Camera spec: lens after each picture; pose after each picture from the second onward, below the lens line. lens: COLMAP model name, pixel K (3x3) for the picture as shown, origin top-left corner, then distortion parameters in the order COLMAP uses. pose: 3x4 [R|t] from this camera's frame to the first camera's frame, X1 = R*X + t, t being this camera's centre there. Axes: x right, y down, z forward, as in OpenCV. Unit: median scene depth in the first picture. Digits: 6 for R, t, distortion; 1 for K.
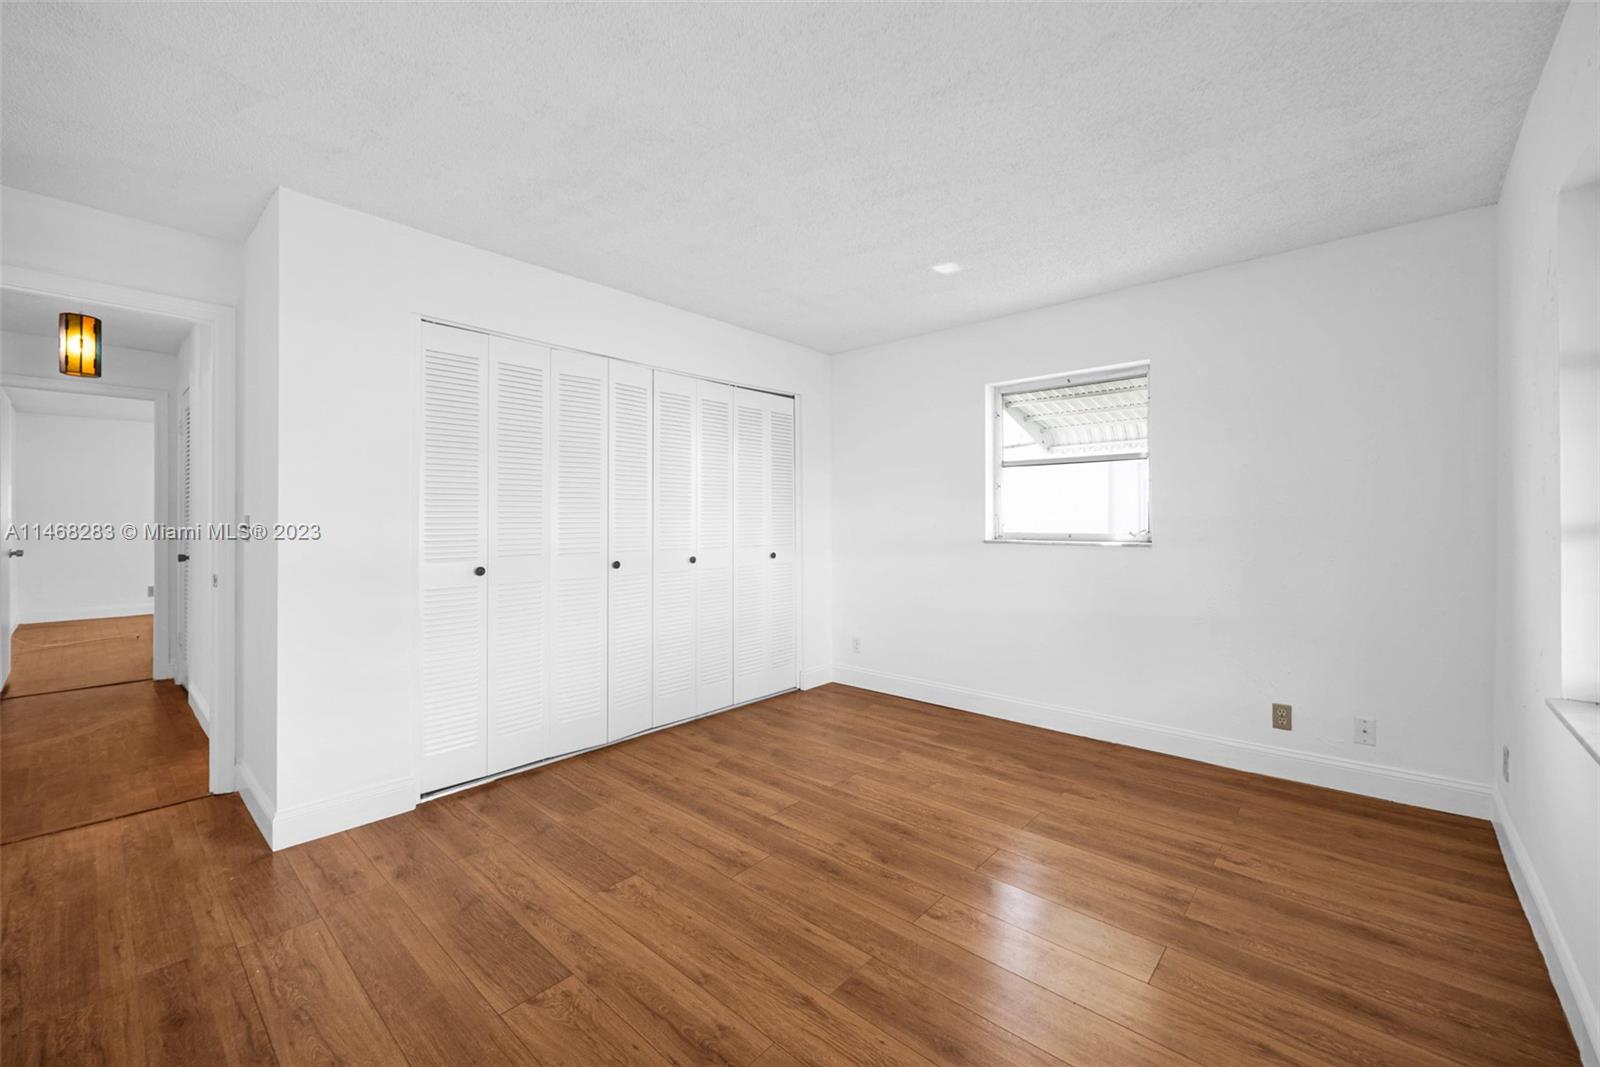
lens RADIAL K [[639.1, 0, 795.3], [0, 639.1, 521.3], [0, 0, 1]] dist [0.002055, -0.001493]
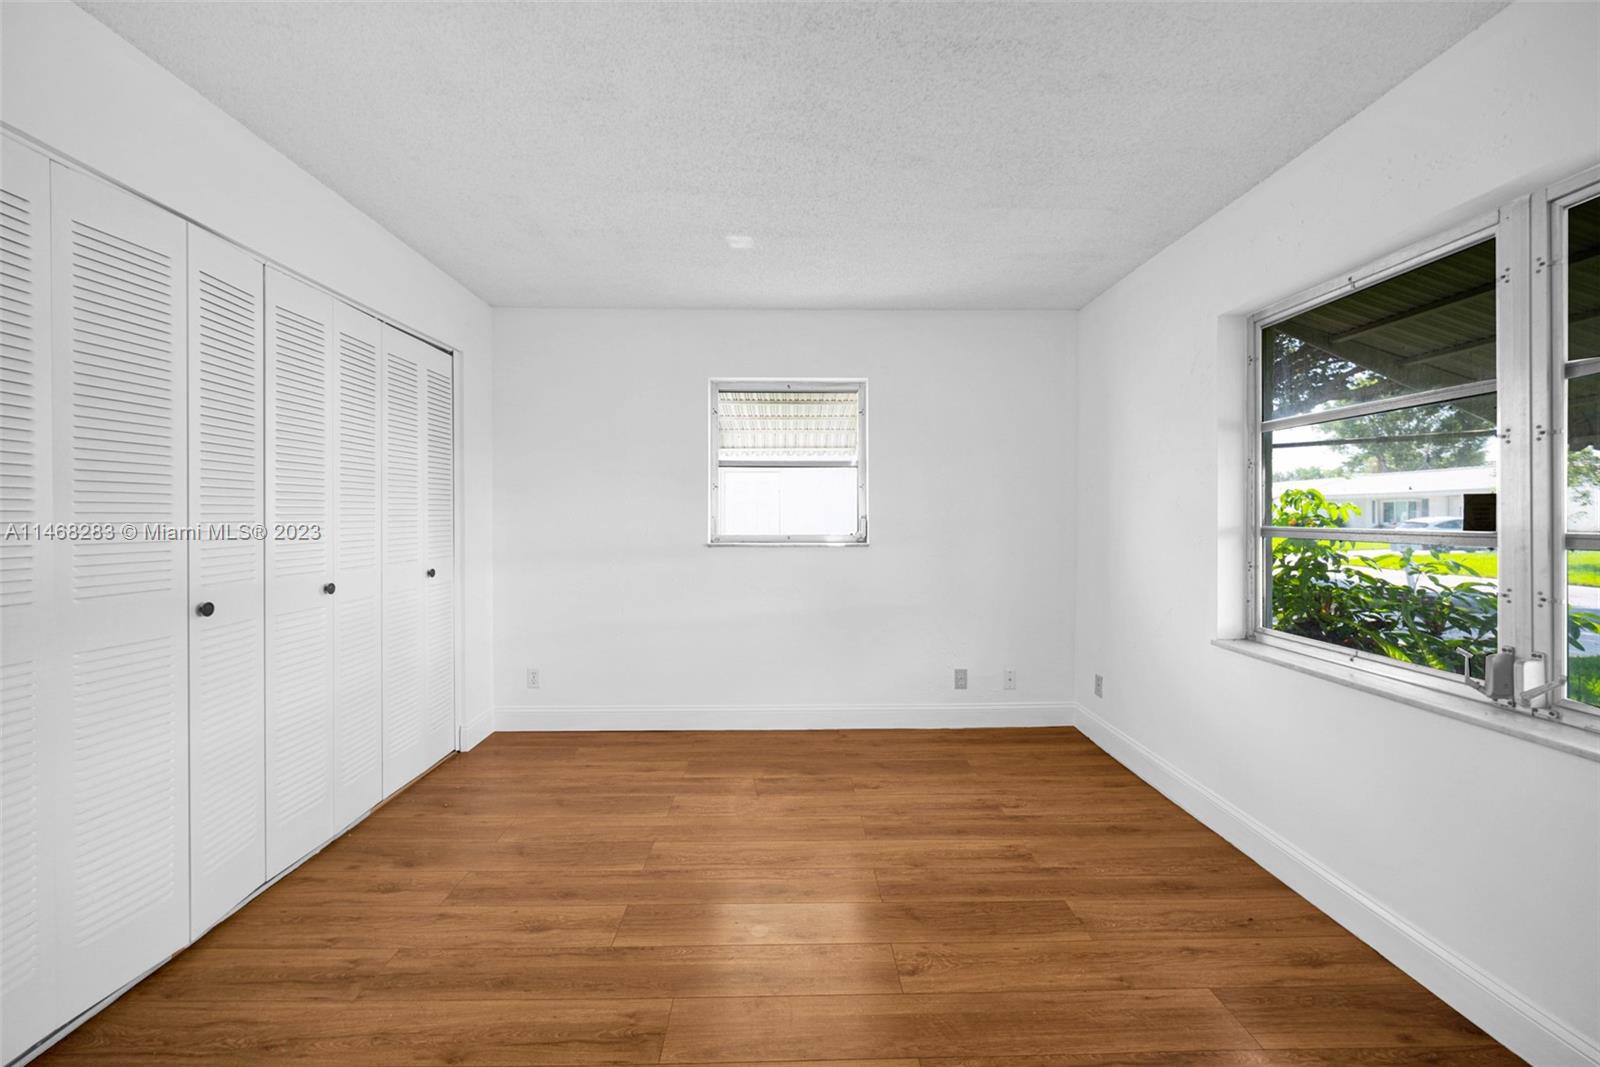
lens RADIAL K [[639.1, 0, 801.9], [0, 639.1, 522.9], [0, 0, 1]] dist [0.002055, -0.001493]
pose [[0.727435, -0.003857, 0.686166, -0.307753], [-0.000168, 0.999983, 0.005799, -0.008196], [-0.686176, -0.004334, 0.727422, 0.282168]]
